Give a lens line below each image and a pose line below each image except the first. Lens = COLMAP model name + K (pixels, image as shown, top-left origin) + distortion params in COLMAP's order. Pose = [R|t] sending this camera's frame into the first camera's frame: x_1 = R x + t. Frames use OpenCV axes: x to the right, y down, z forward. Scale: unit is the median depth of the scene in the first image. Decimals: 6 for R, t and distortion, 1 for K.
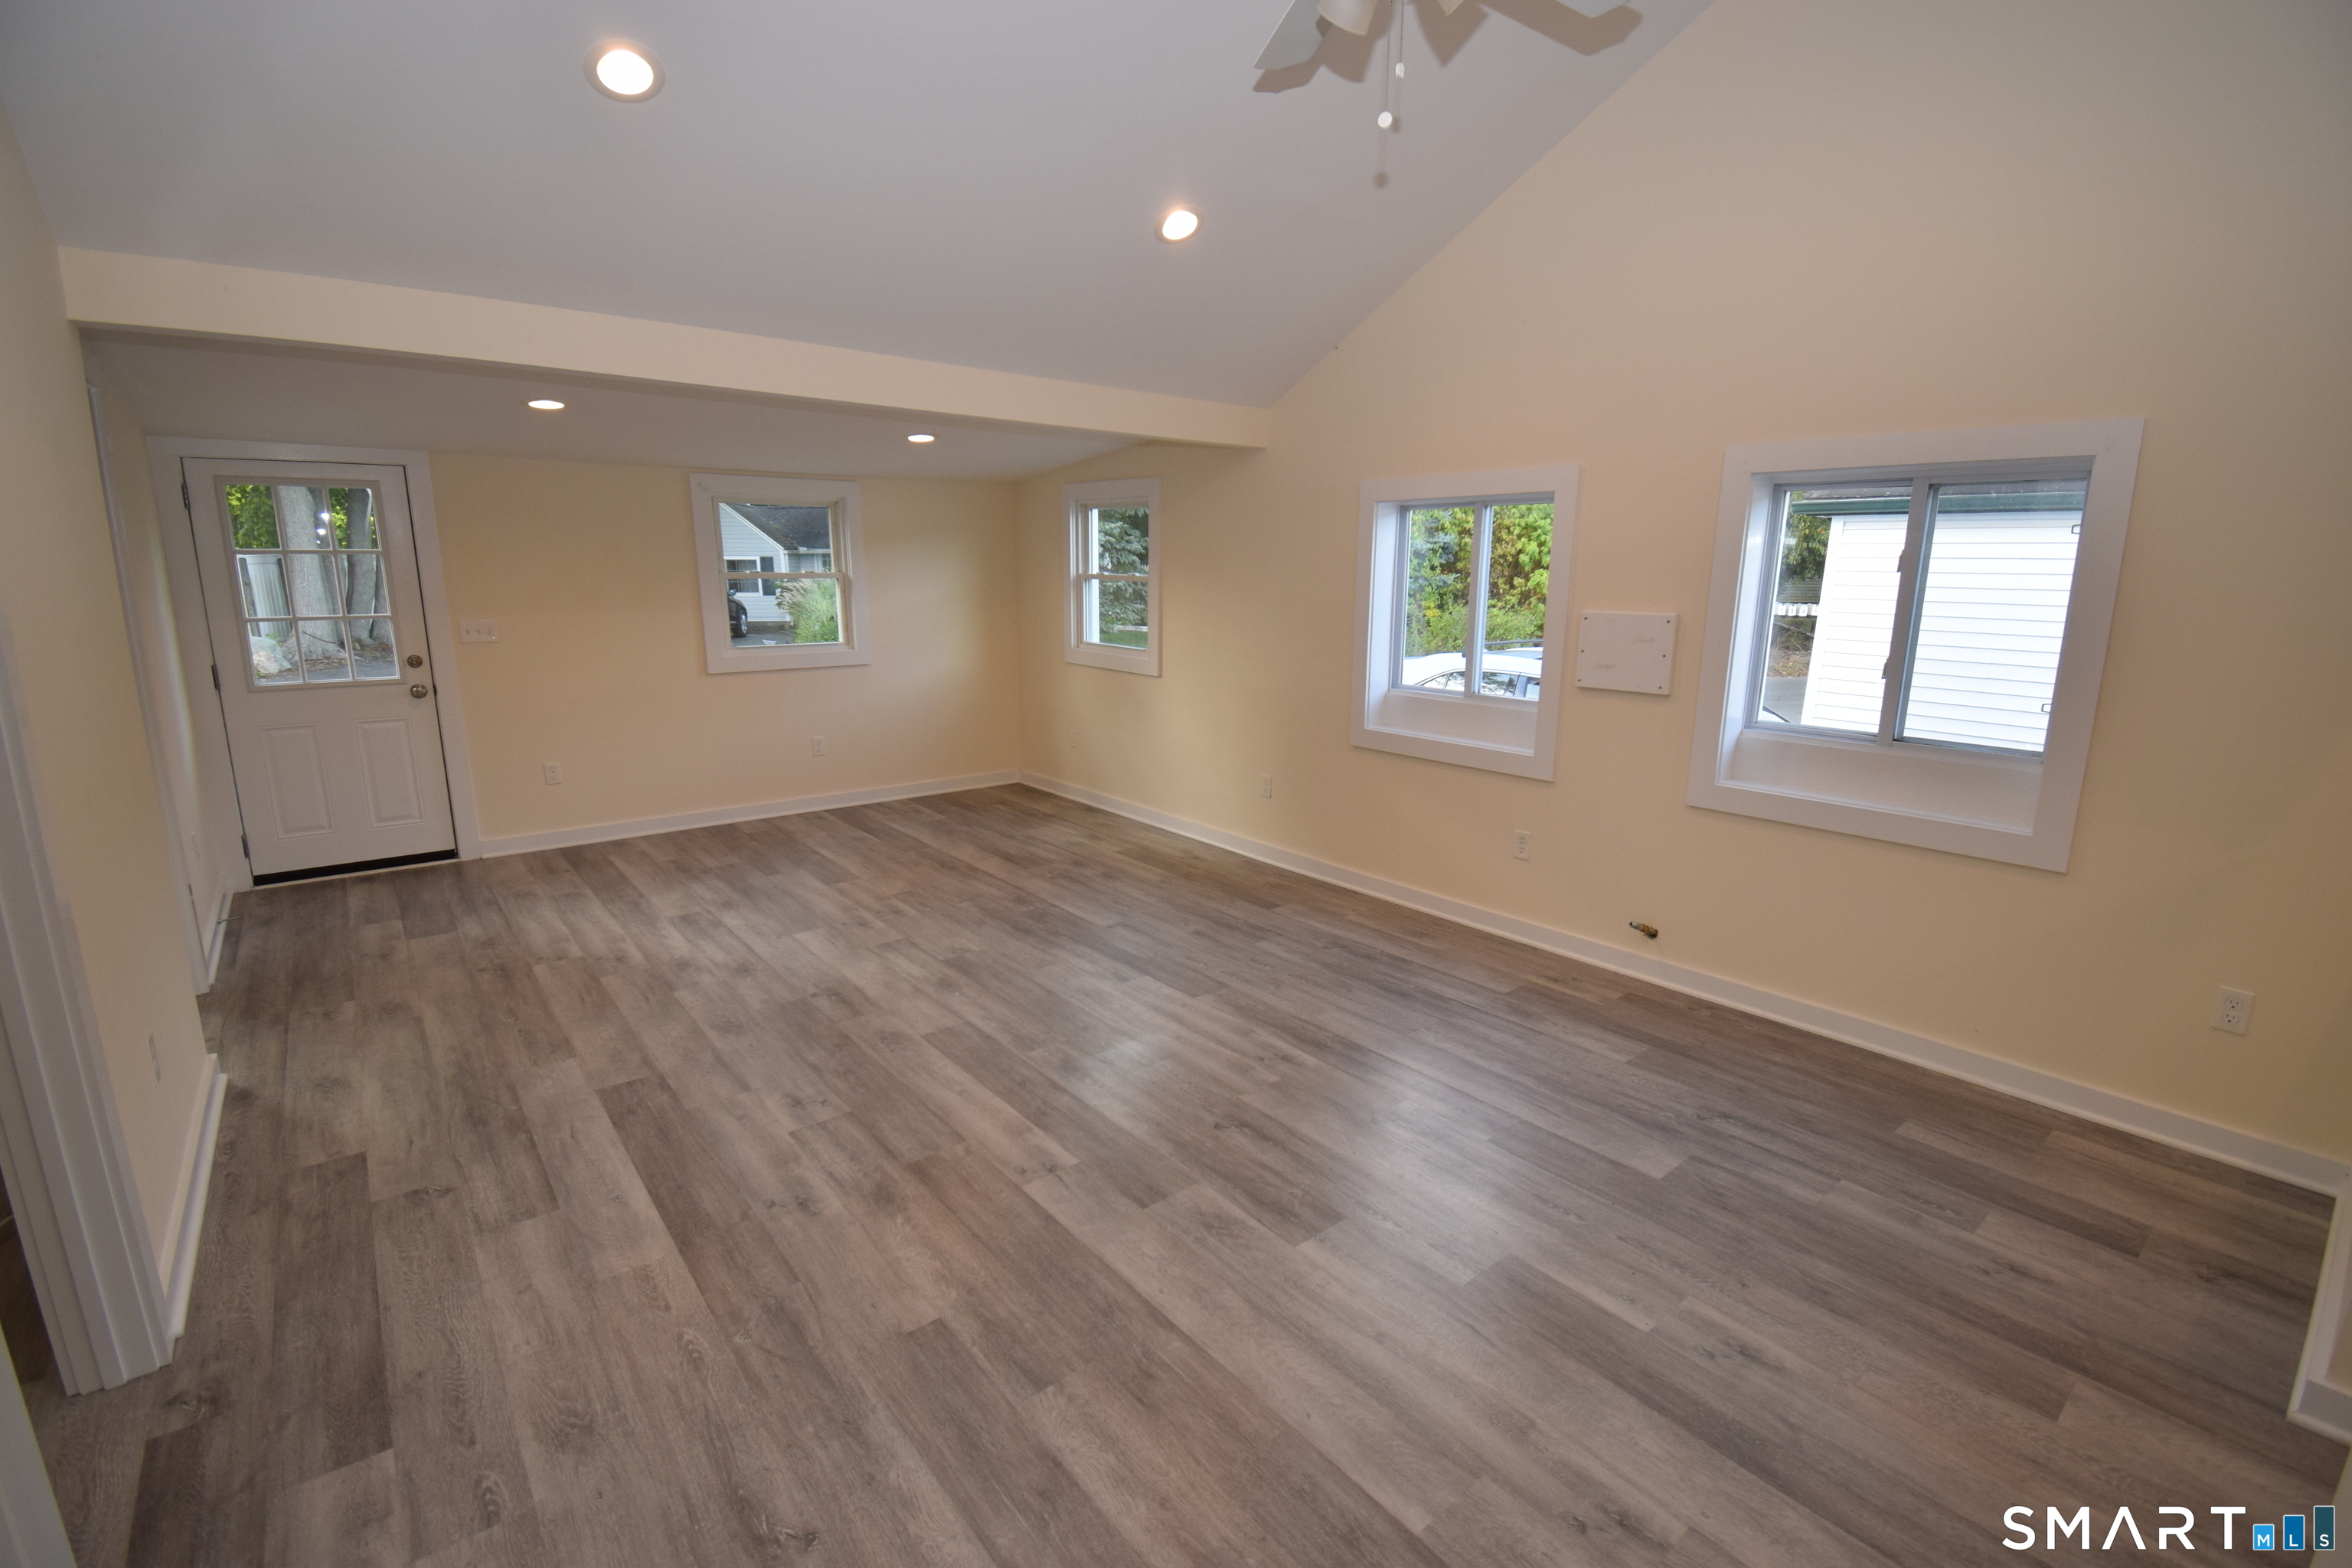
lens RADIAL K [[1029.1, 0, 1178.1], [0, 1029.1, 784.7], [0, 0, 1]] dist [0.021726, -0.030154]
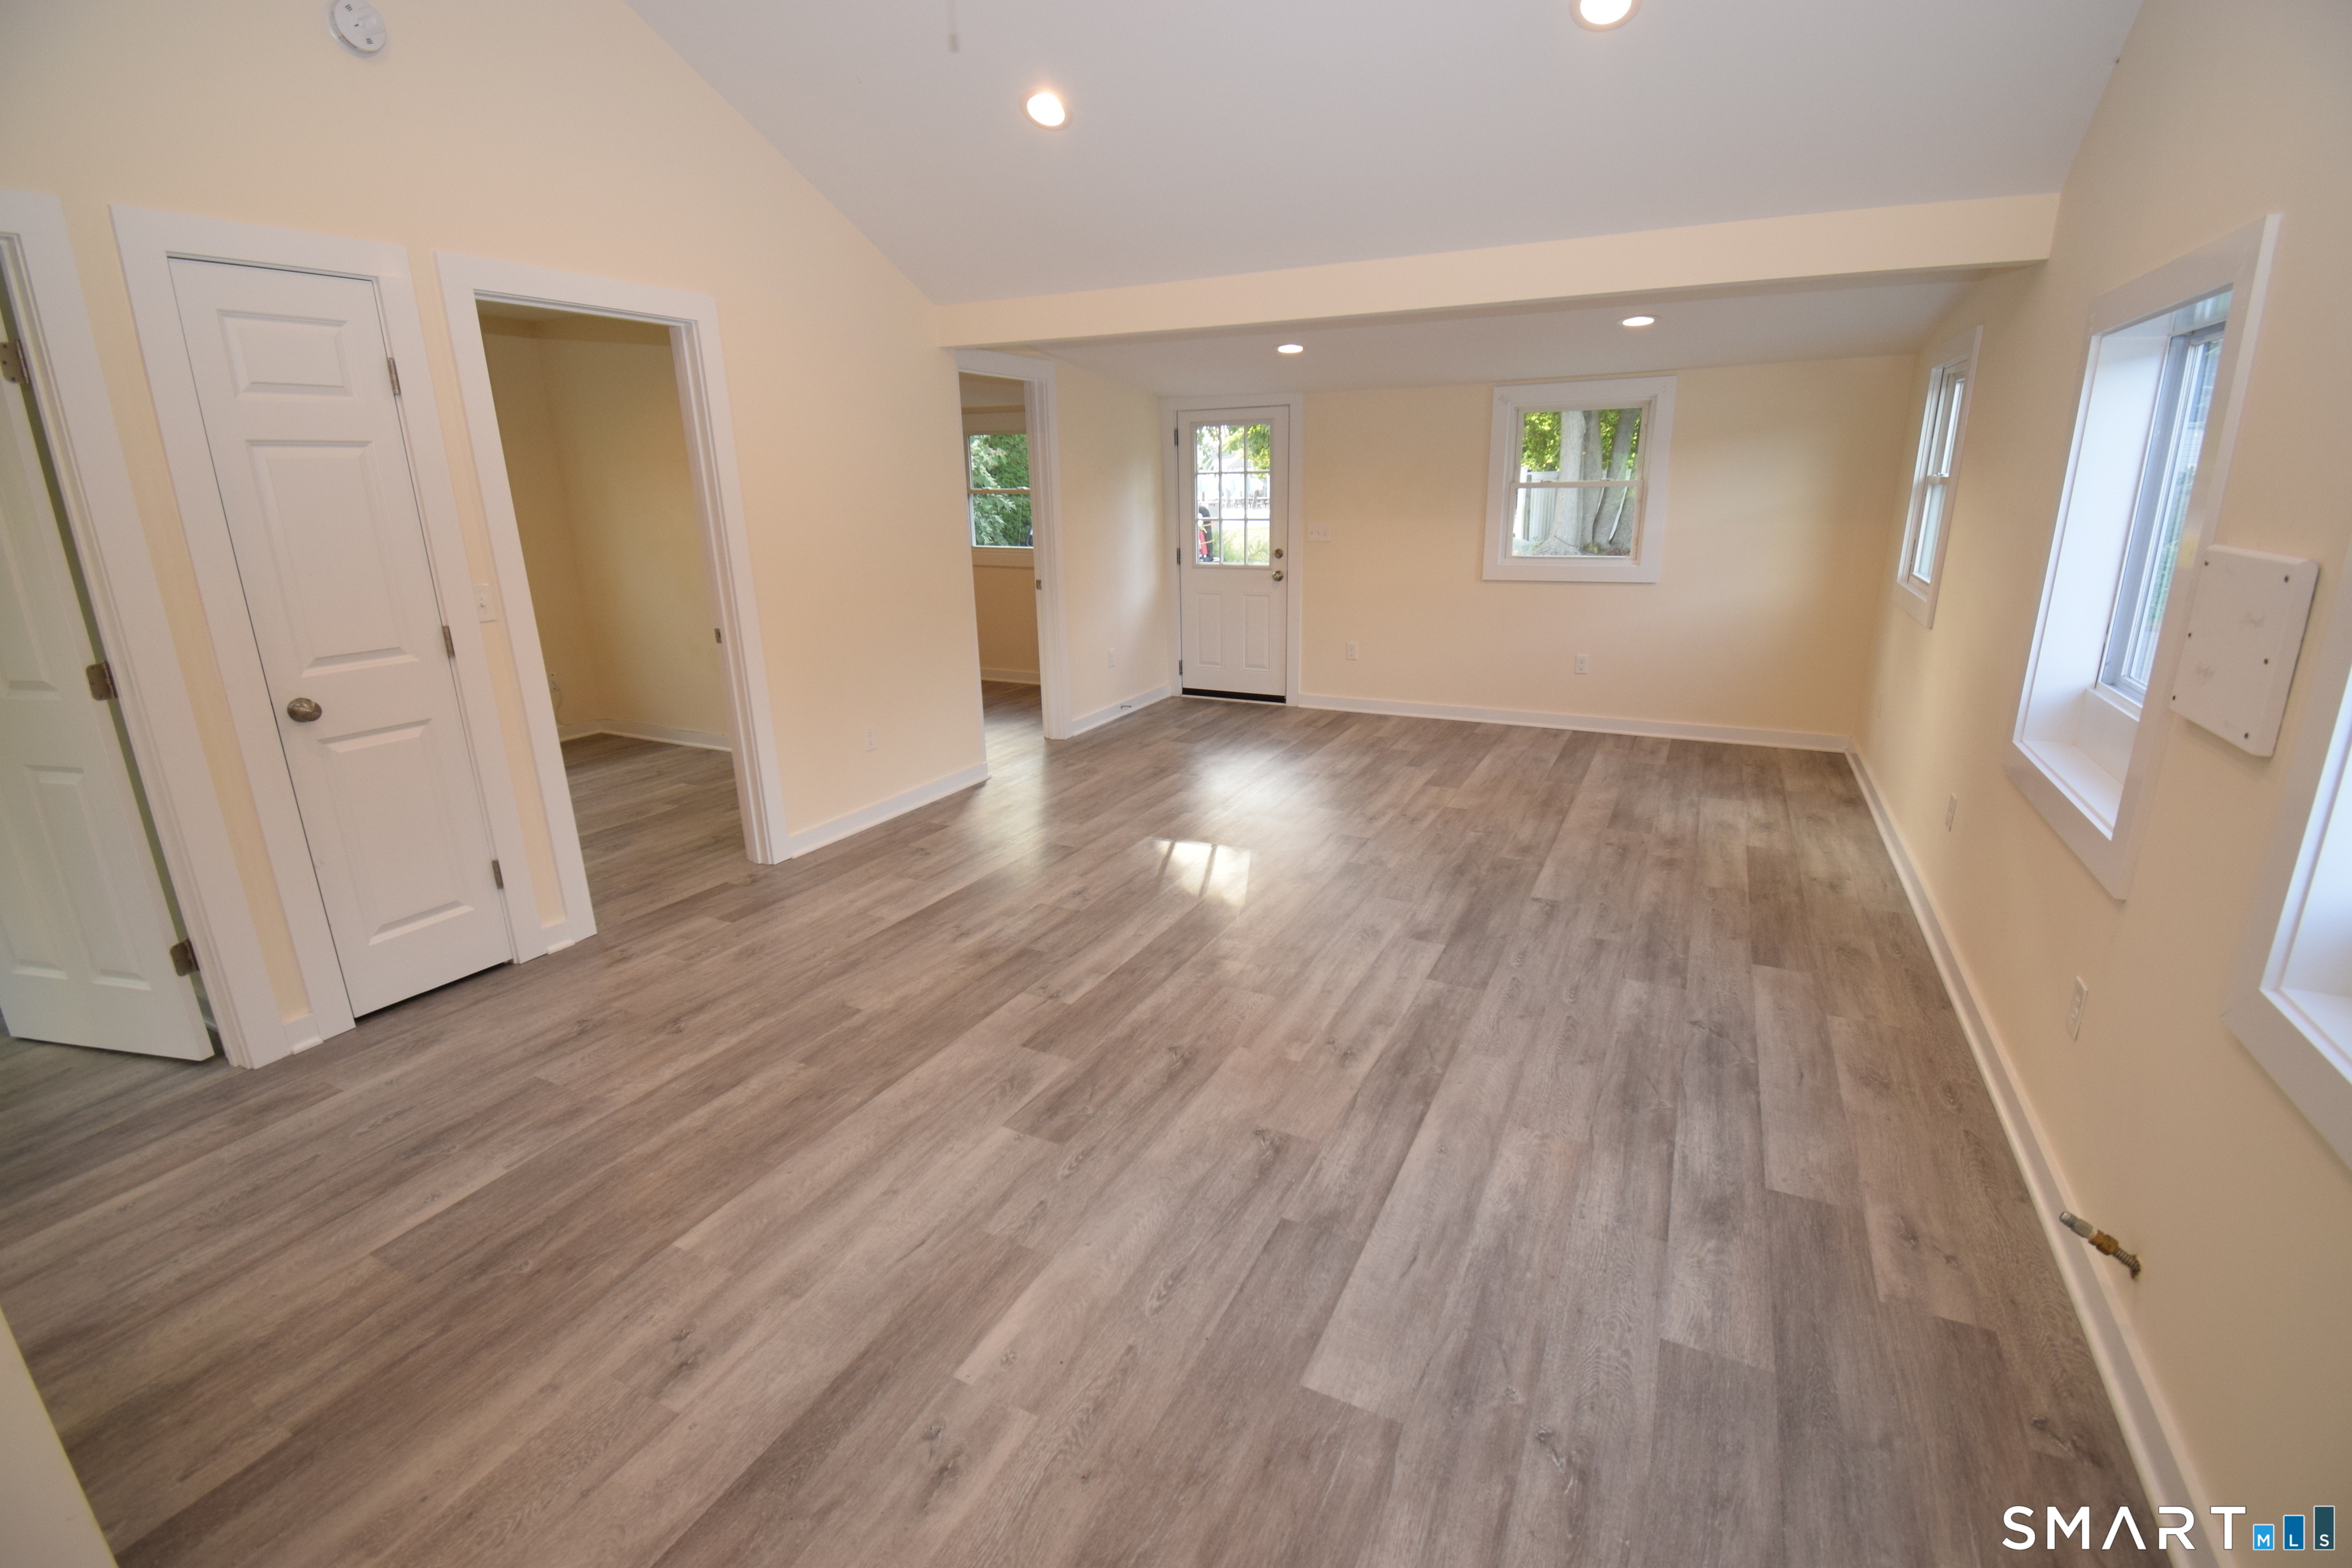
lens RADIAL K [[1029.1, 0, 1178.1], [0, 1029.1, 784.7], [0, 0, 1]] dist [0.021726, -0.030154]
pose [[0.408671, 0.242482, -0.879881, 0.724113], [-0.171072, 0.967326, 0.187124, -0.085222], [0.896506, 0.074051, 0.436800, 0.469876]]
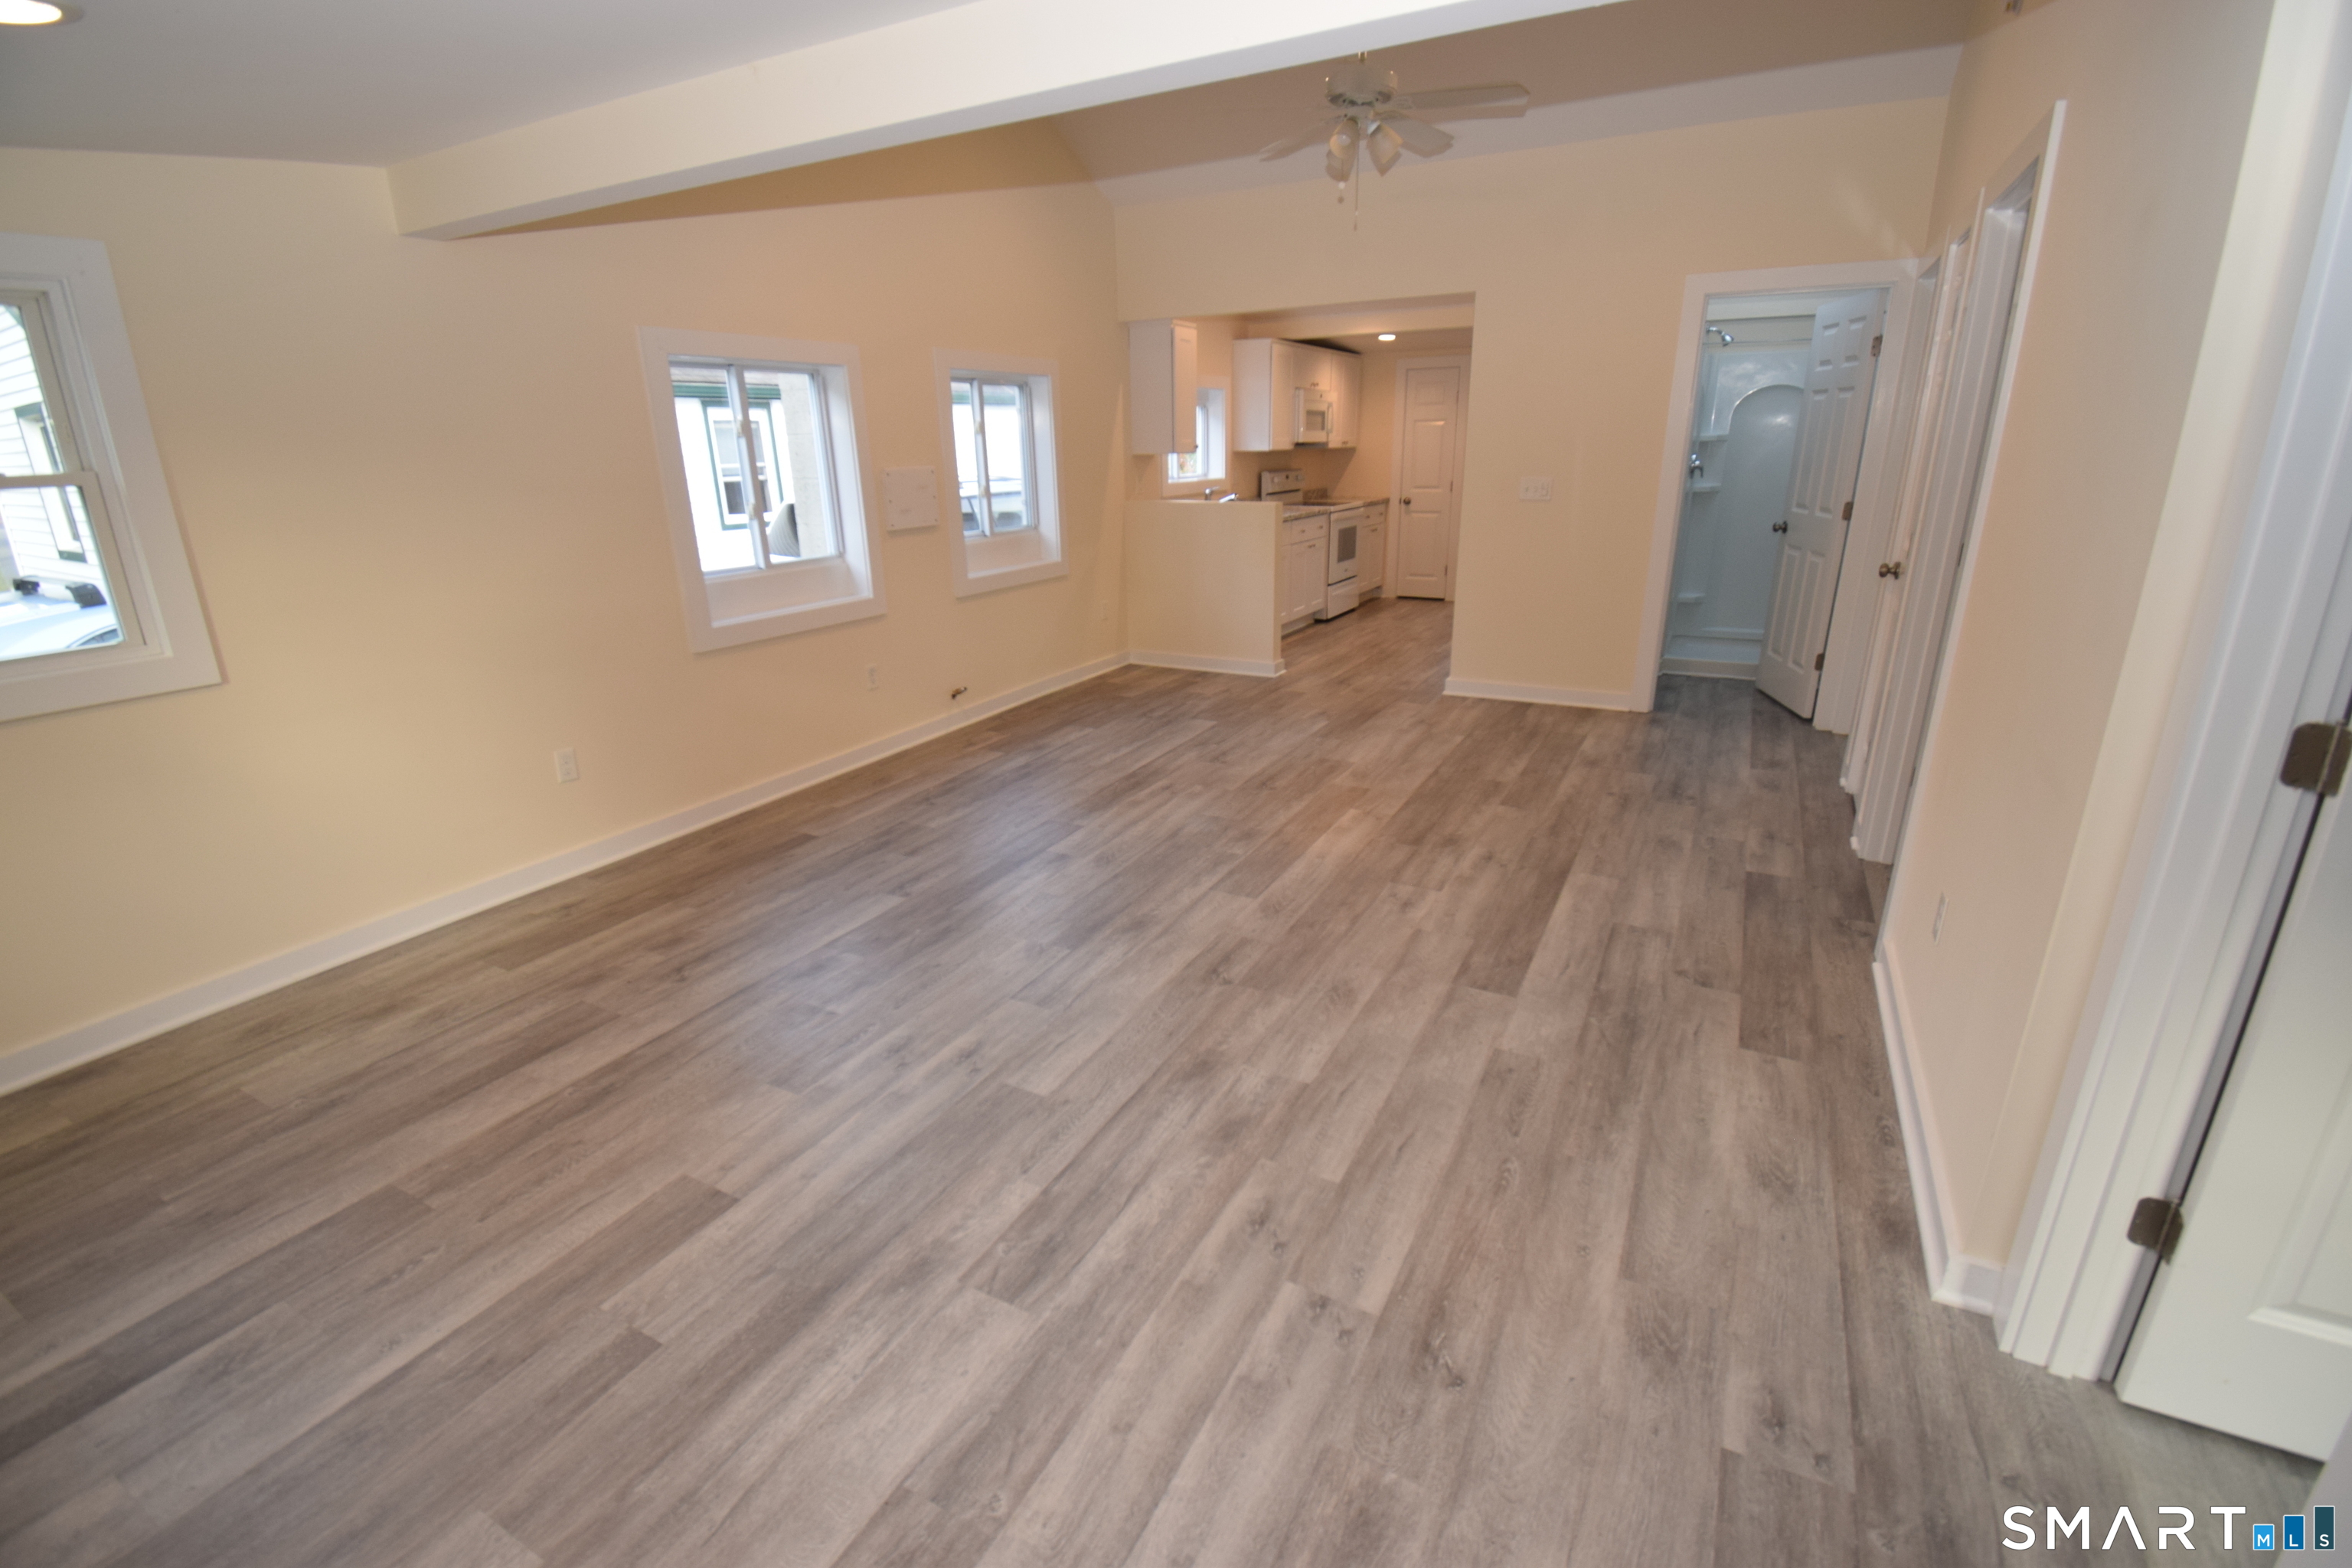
lens RADIAL K [[1029.1, 0, 1178.1], [0, 1029.1, 784.7], [0, 0, 1]] dist [0.021726, -0.030154]
pose [[-0.388404, -0.293047, 0.873651, -1.100164], [0.207498, 0.895924, 0.392767, -0.280674], [-0.897824, 0.333833, -0.287173, 1.349591]]
